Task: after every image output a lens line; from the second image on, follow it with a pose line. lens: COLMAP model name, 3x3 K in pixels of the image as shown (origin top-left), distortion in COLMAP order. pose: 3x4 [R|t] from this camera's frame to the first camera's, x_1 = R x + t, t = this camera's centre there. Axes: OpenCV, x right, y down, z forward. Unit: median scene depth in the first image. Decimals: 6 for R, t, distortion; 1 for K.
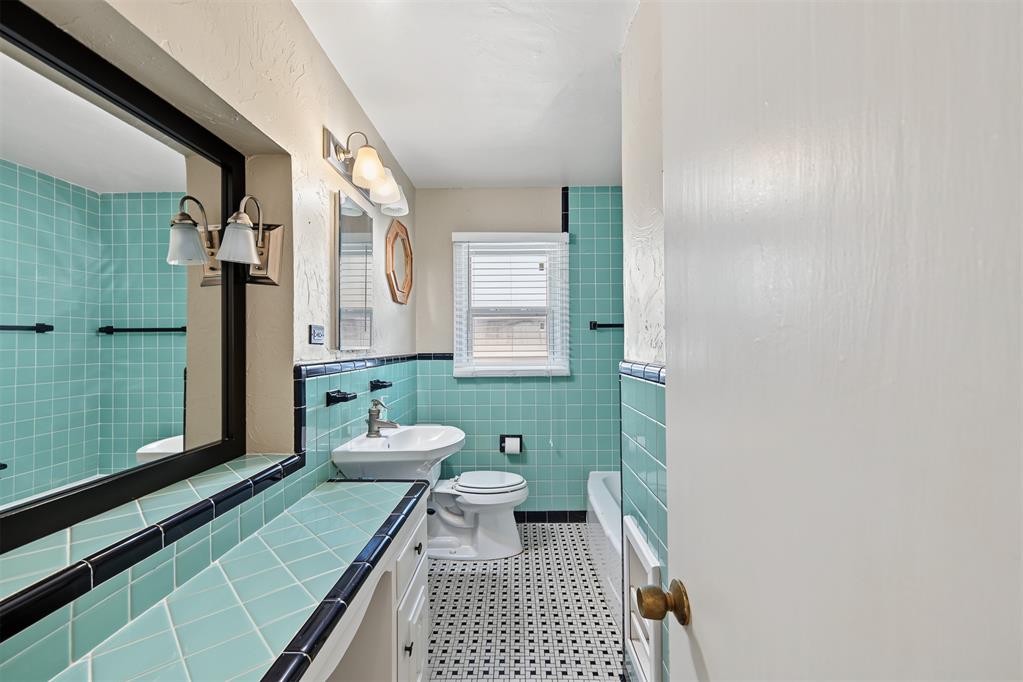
lens RADIAL K [[458.7, 0, 511.8], [0, 458.7, 351.7], [0, 0, 1]] dist [-0.000382, -0.000028]
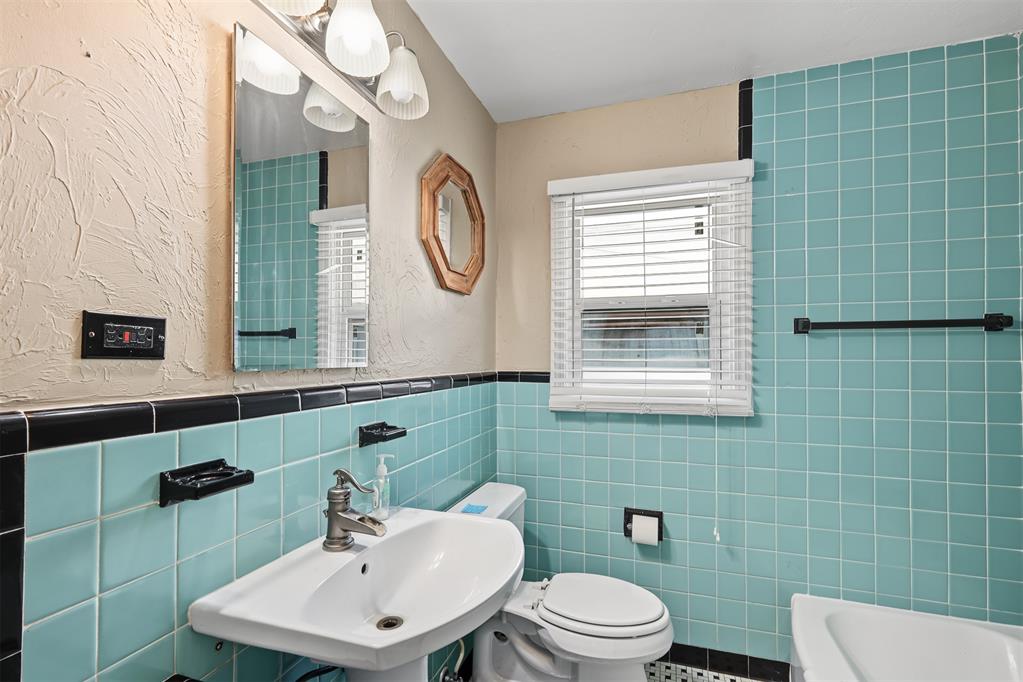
lens RADIAL K [[458.7, 0, 511.8], [0, 458.7, 351.7], [0, 0, 1]] dist [-0.000382, -0.000028]
pose [[0.951838, 0.005253, -0.306557, 0.017741], [-0.012974, 0.999648, -0.023151, -0.009776], [0.306328, 0.026013, 0.951571, 0.381926]]
